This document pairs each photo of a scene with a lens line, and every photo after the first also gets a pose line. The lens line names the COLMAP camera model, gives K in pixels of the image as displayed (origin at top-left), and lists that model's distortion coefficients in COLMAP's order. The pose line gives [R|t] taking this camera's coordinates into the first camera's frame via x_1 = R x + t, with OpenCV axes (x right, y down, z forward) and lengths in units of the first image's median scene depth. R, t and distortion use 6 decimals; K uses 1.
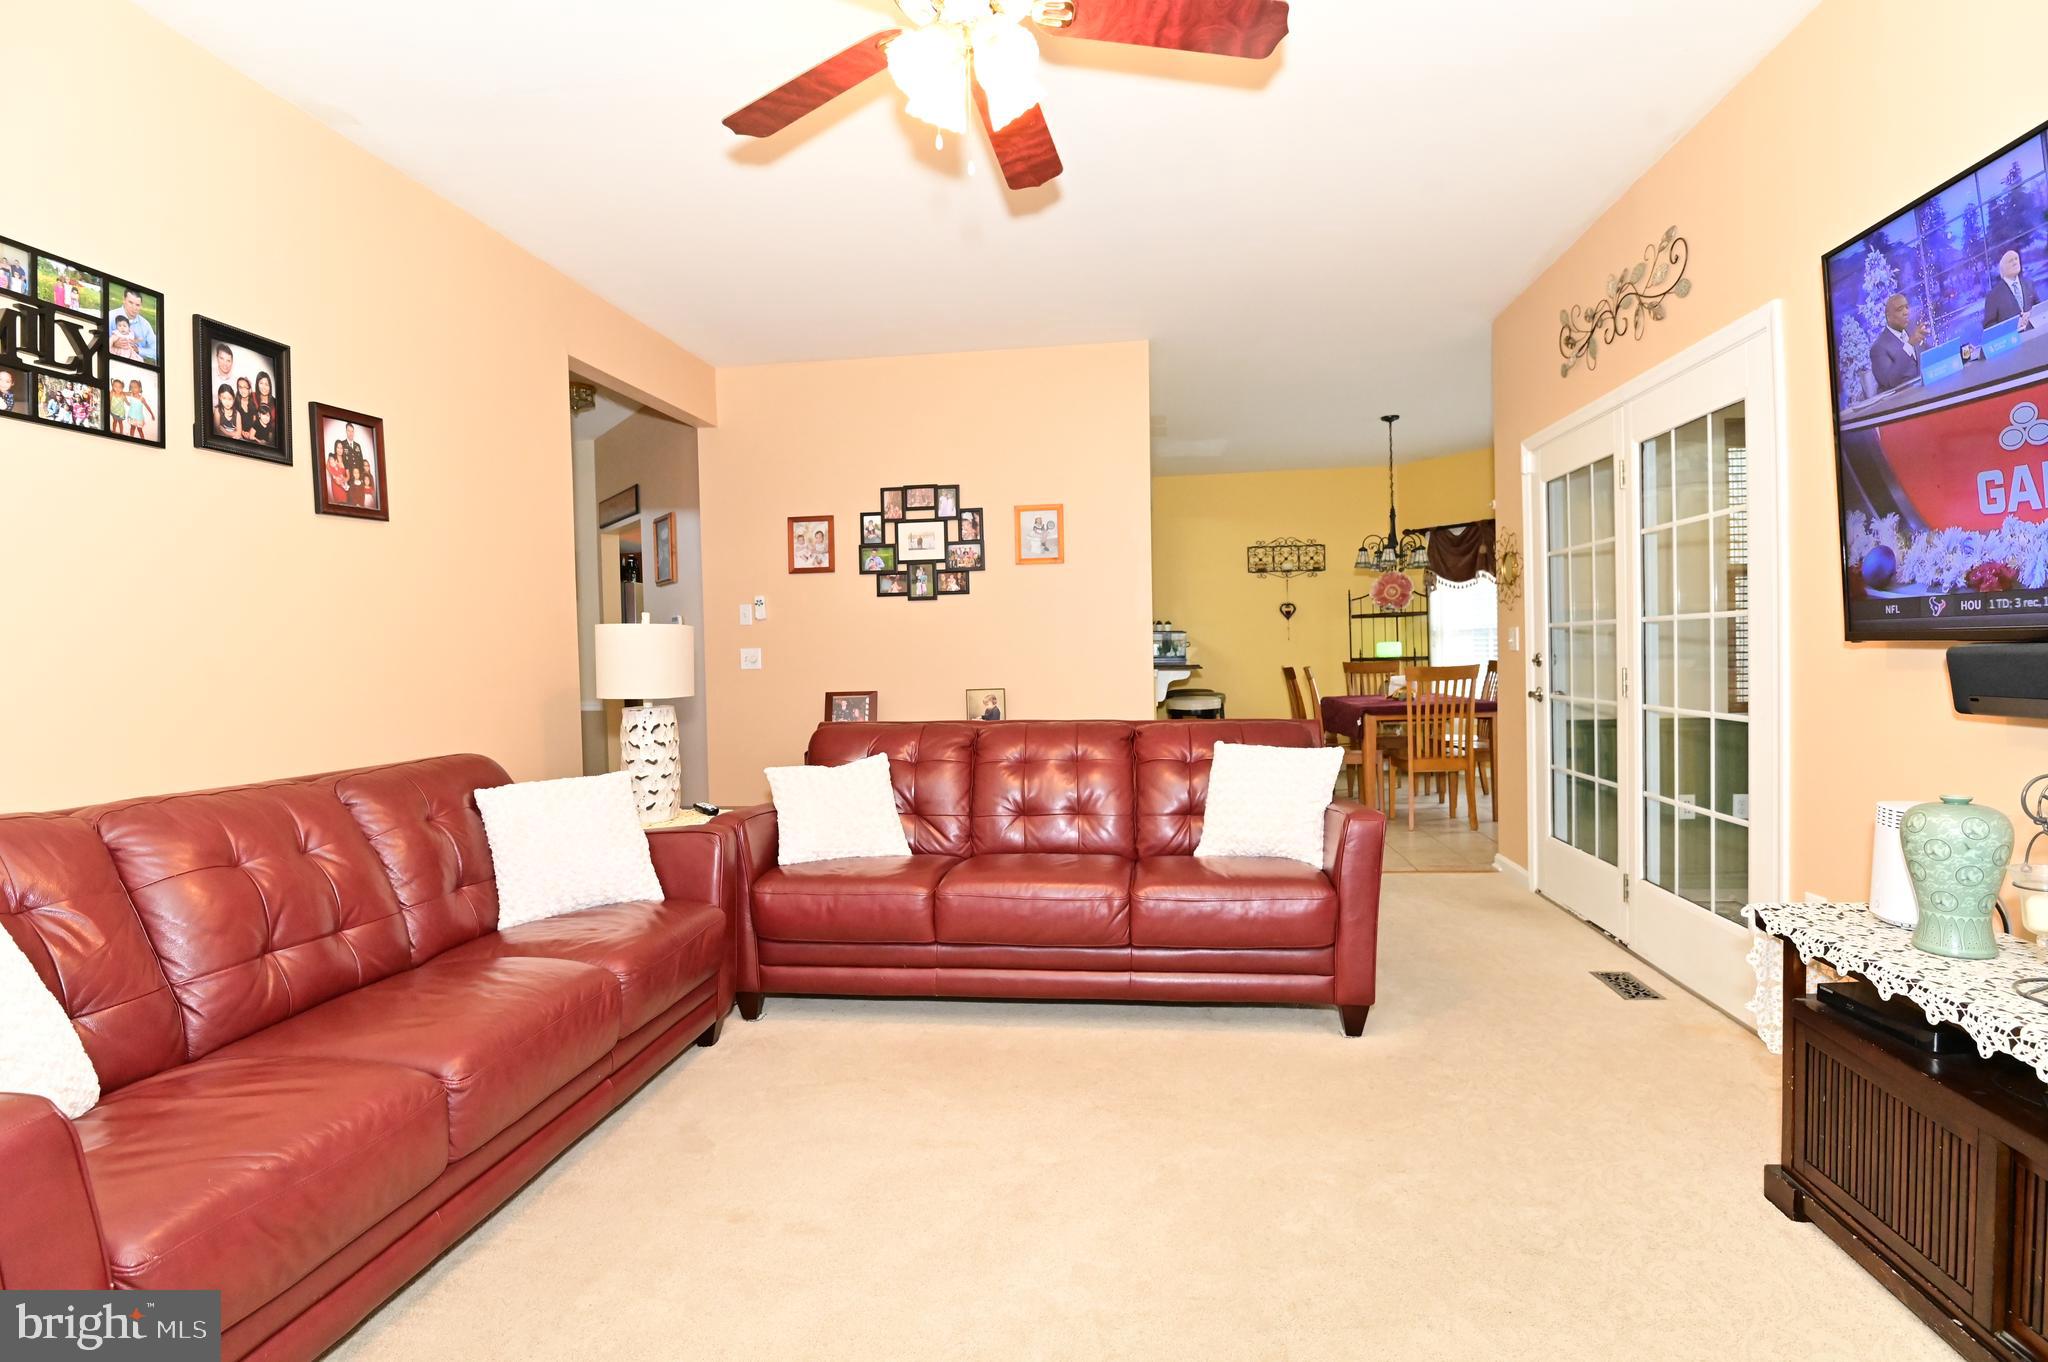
lens RADIAL K [[1013.8, 0, 1003.0], [0, 1013.8, 679.2], [0, 0, 1]] dist [-0.022722, -0.004528]
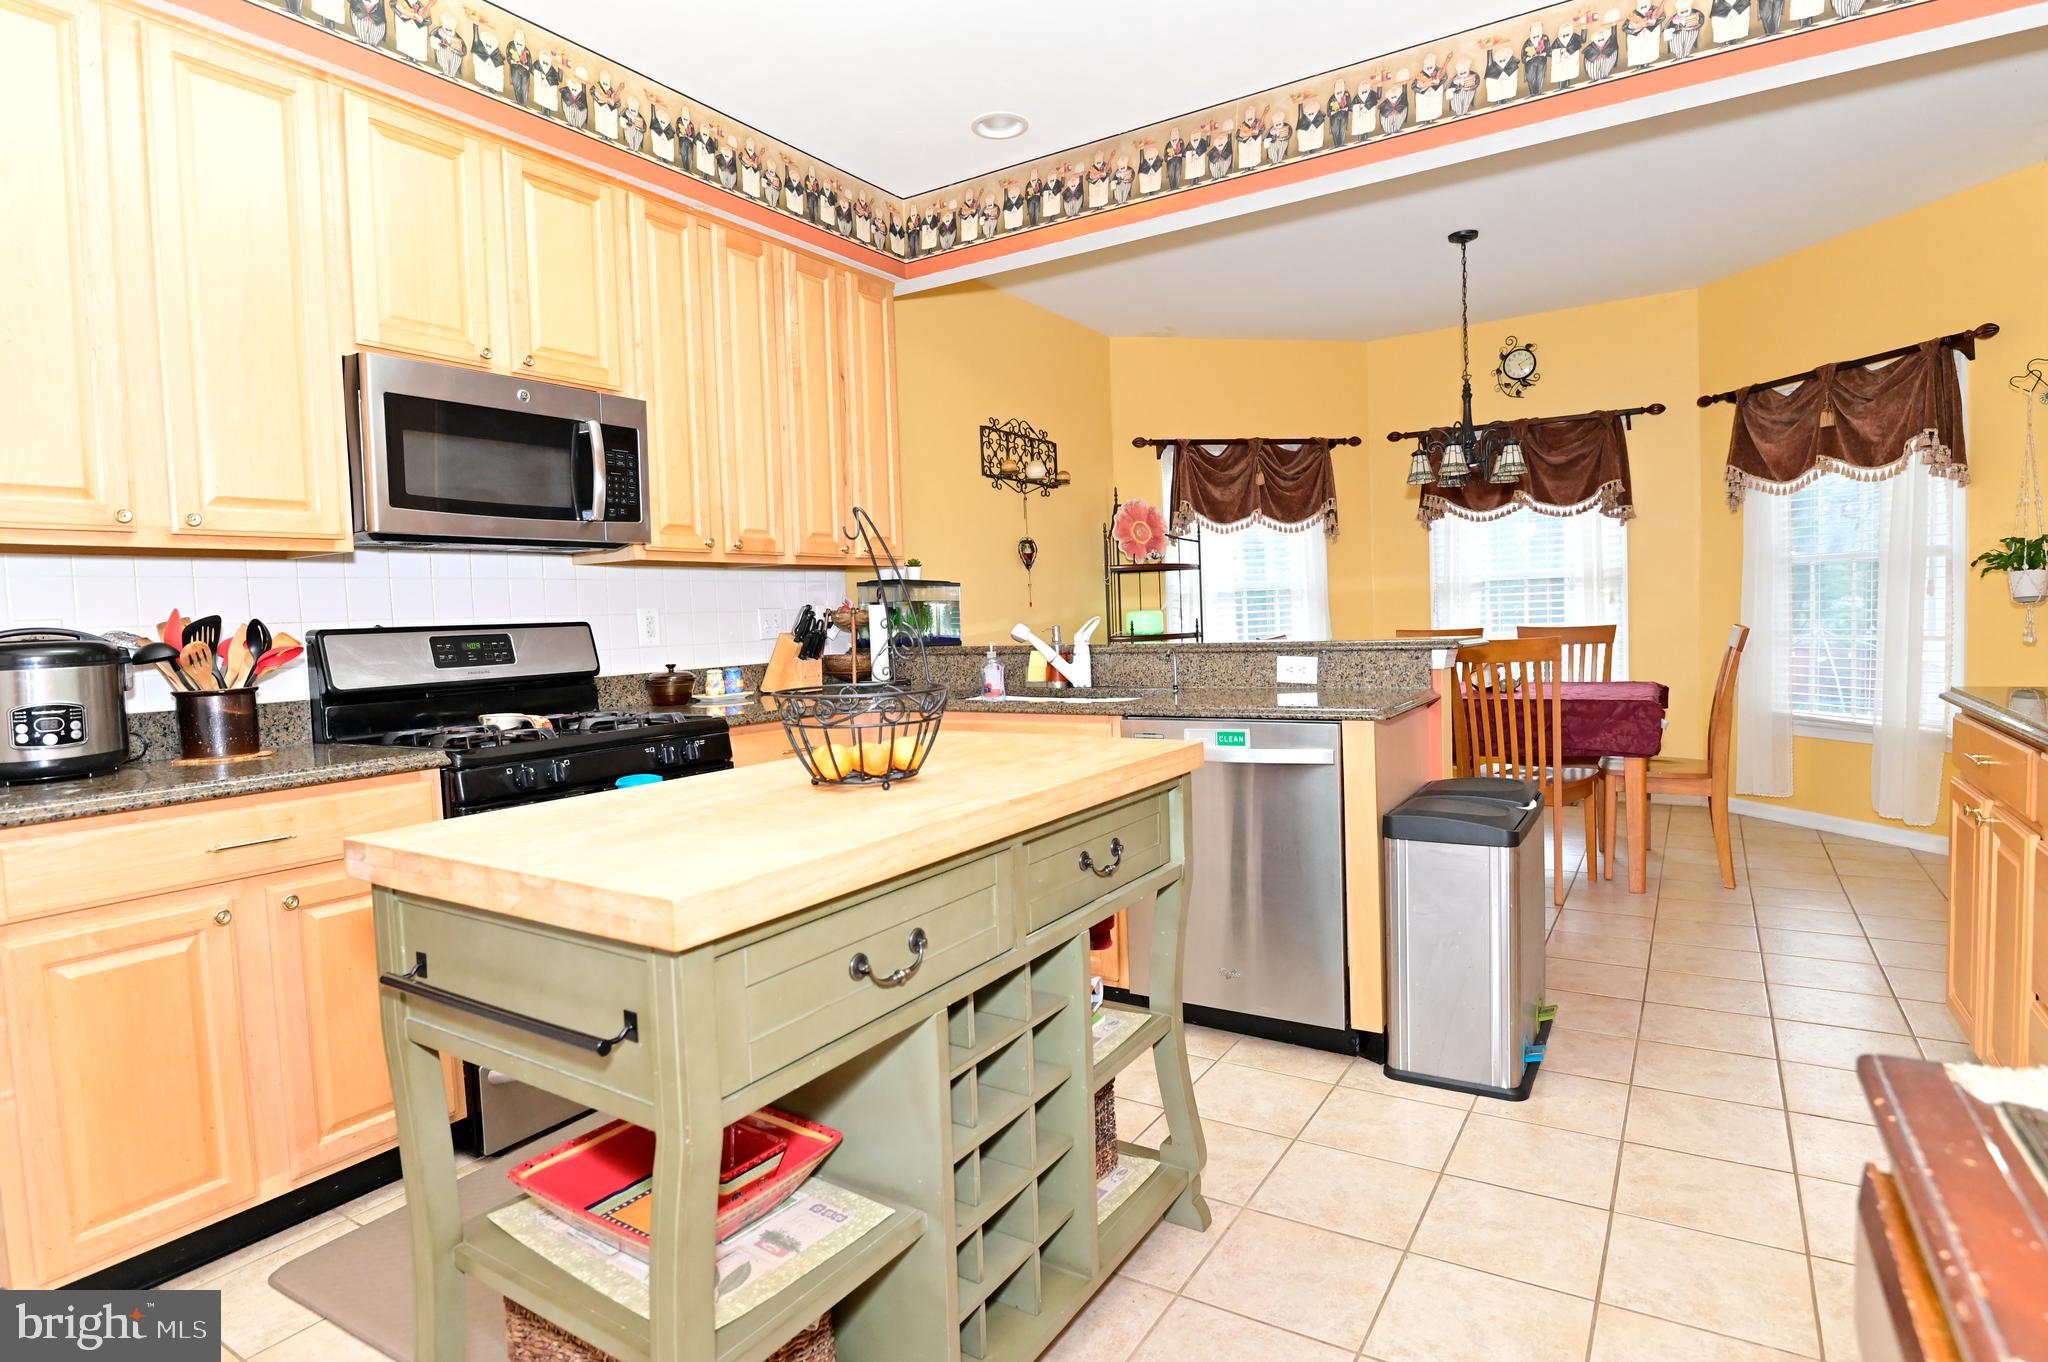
lens RADIAL K [[1090.7, 0, 985.3], [0, 1090.7, 679.8], [0, 0, 1]] dist [-0.010320, -0.001172]
pose [[0.407294, -0.039120, 0.912459, -0.302623], [0.048756, 0.998589, 0.021050, -0.013678], [-0.911995, 0.035914, 0.408627, 0.865982]]
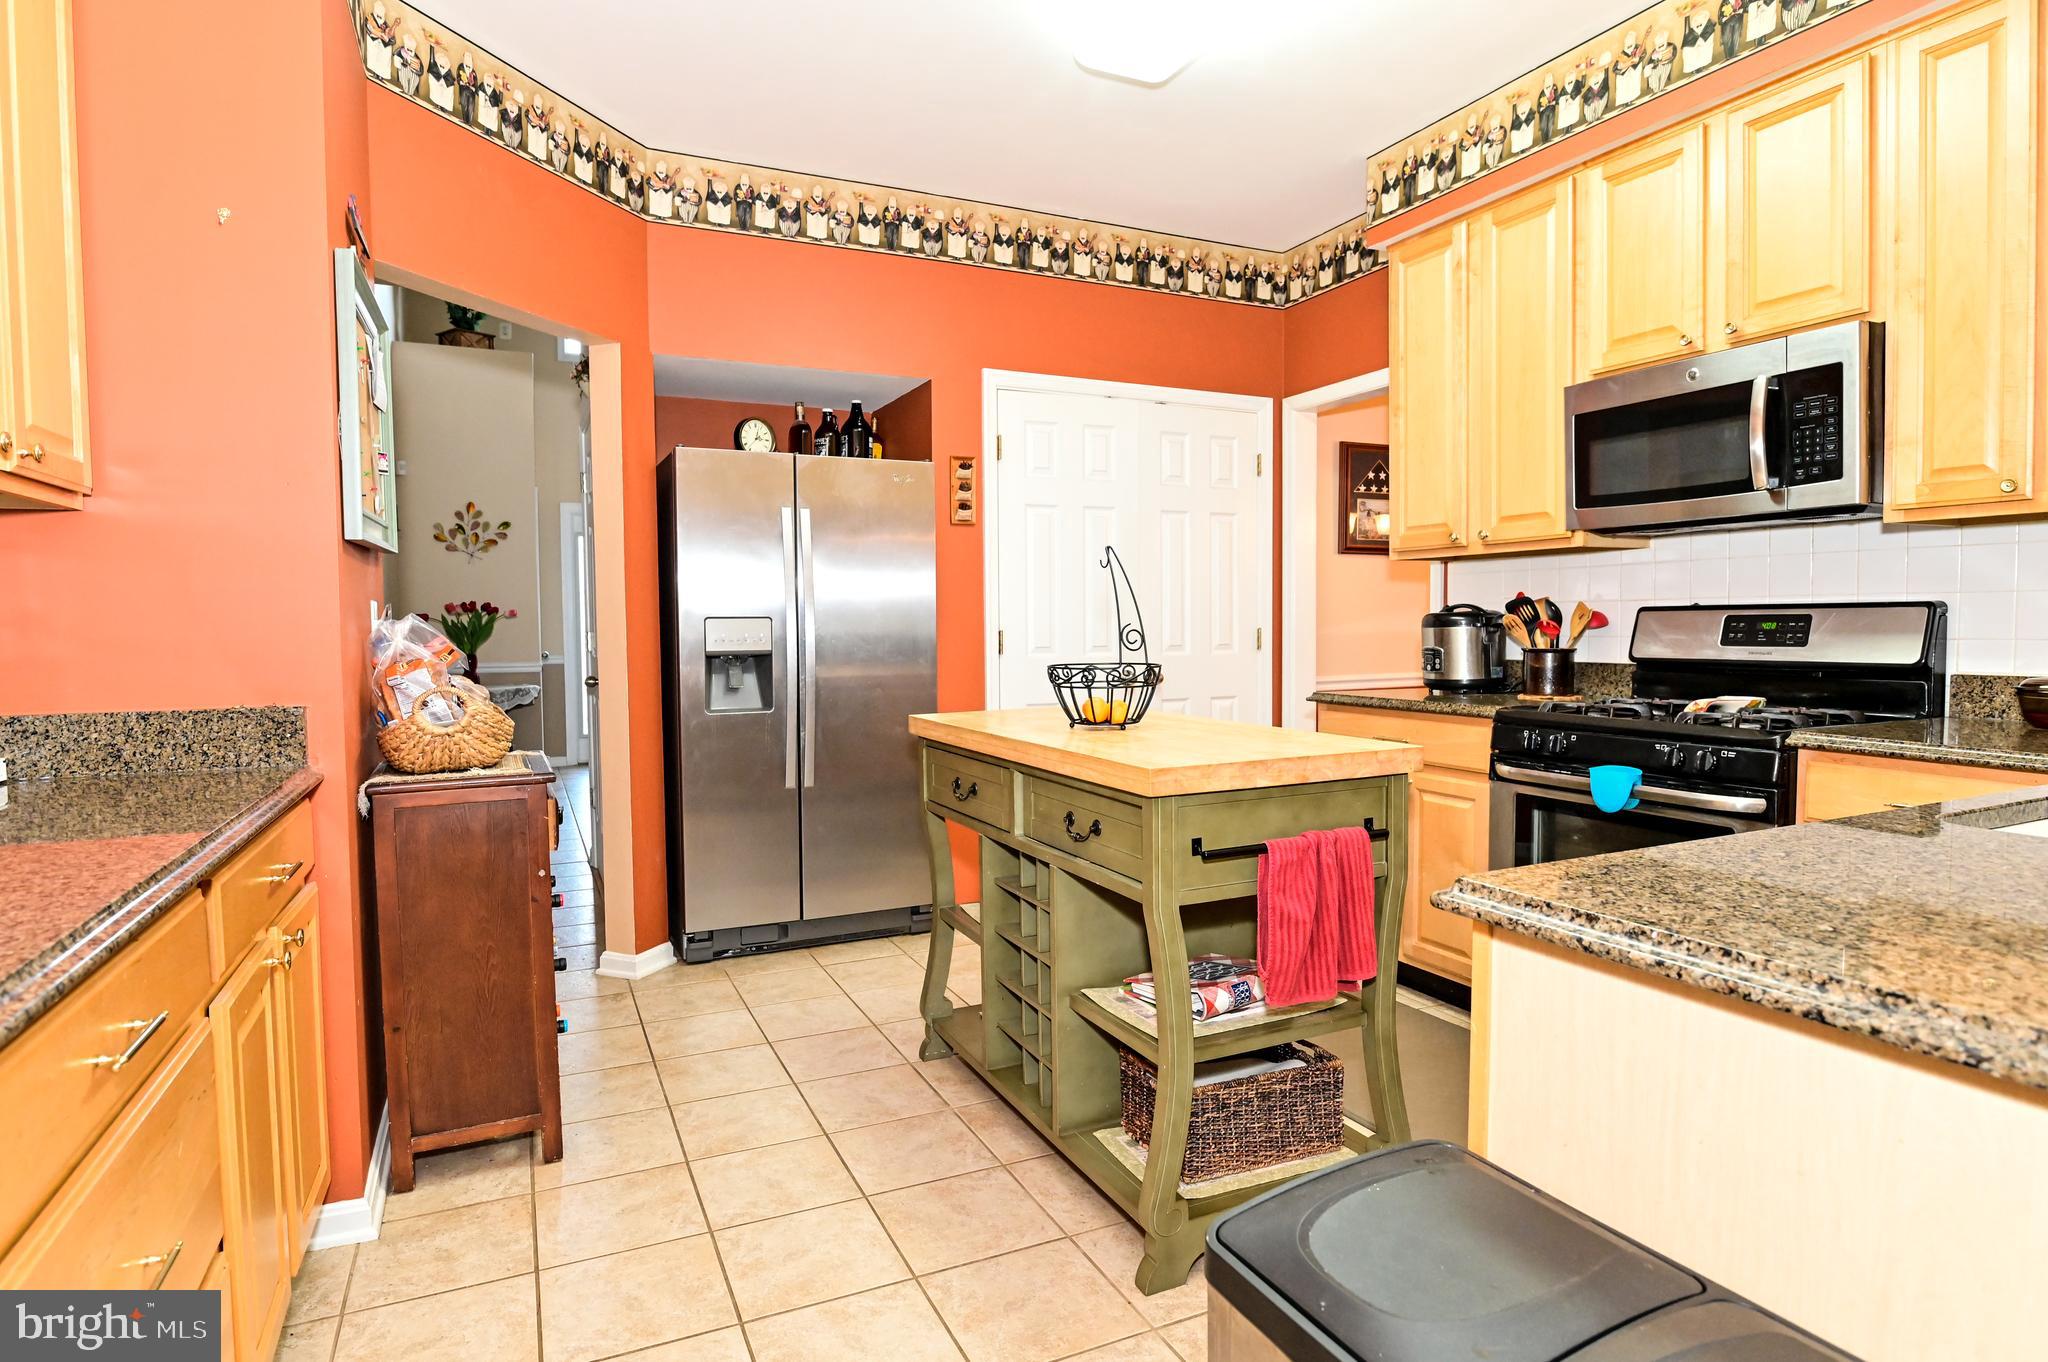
lens RADIAL K [[1090.7, 0, 1034.3], [0, 1090.7, 669.6], [0, 0, 1]] dist [-0.010320, -0.001172]
pose [[0.555418, 0.061820, -0.829270, 0.120026], [-0.027641, 0.998054, 0.055890, -0.024682], [0.831111, -0.008121, 0.556047, 0.778759]]
